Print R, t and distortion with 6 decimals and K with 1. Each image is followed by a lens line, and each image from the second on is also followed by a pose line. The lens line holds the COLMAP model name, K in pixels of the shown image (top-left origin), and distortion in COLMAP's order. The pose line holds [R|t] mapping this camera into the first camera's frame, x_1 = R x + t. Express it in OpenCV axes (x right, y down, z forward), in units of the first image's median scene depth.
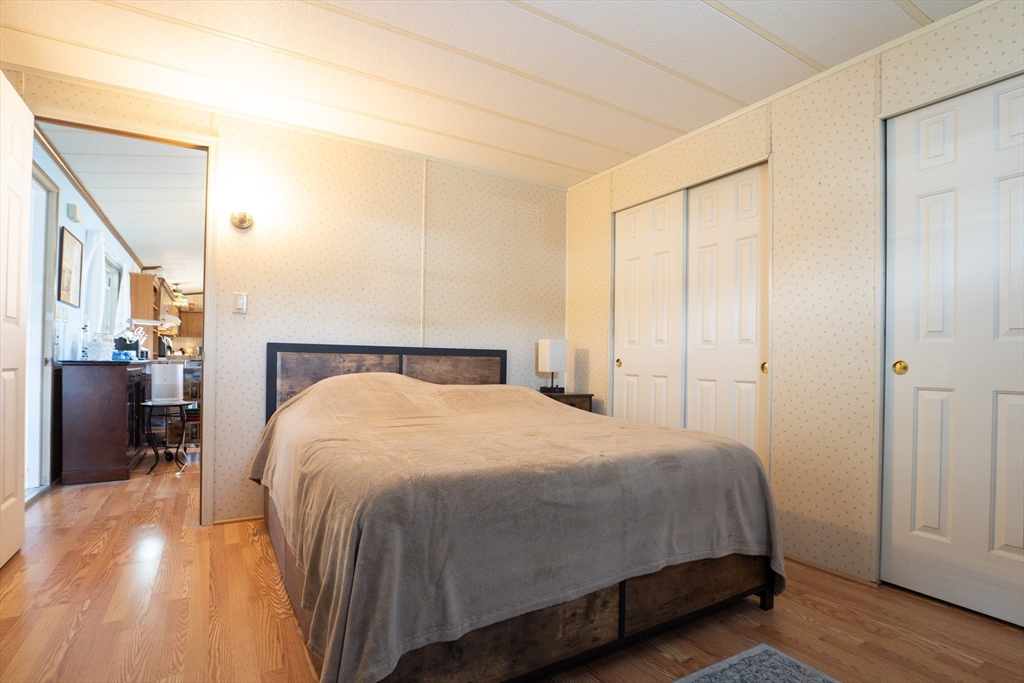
lens RADIAL K [[502.6, 0, 512.0], [0, 502.6, 341.5], [0, 0, 1]] dist [-0.042329, 0.008702]
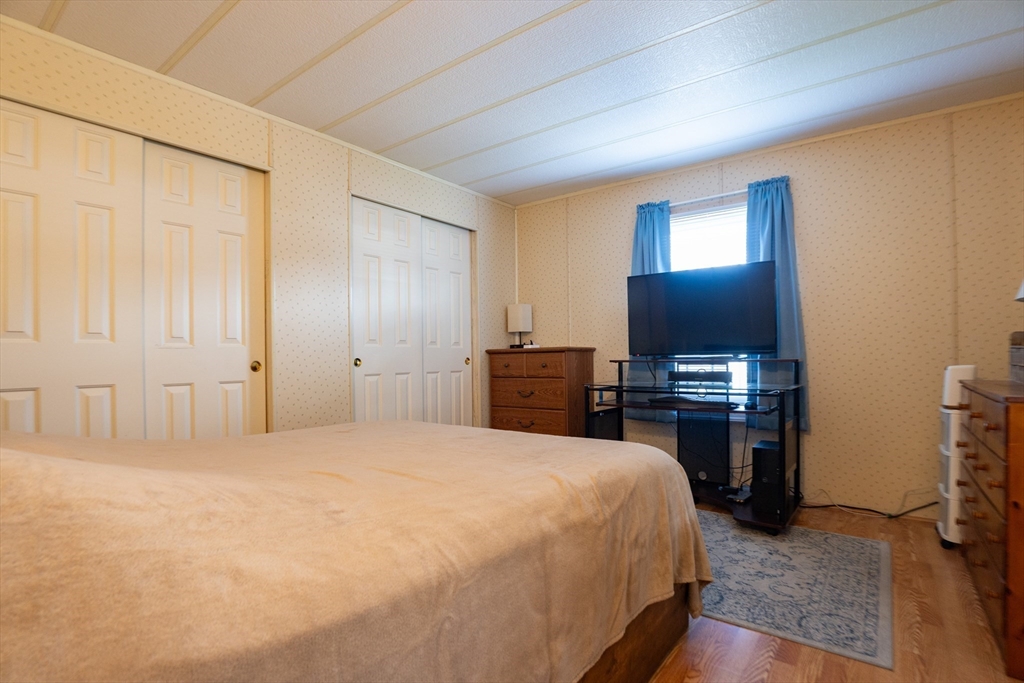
lens RADIAL K [[502.6, 0, 512.0], [0, 502.6, 341.5], [0, 0, 1]] dist [-0.042329, 0.008702]
pose [[-0.378279, 0.024442, 0.925369, -0.639790], [-0.020468, 0.999186, -0.034759, 0.024734], [-0.925465, -0.032089, -0.377470, 0.878344]]
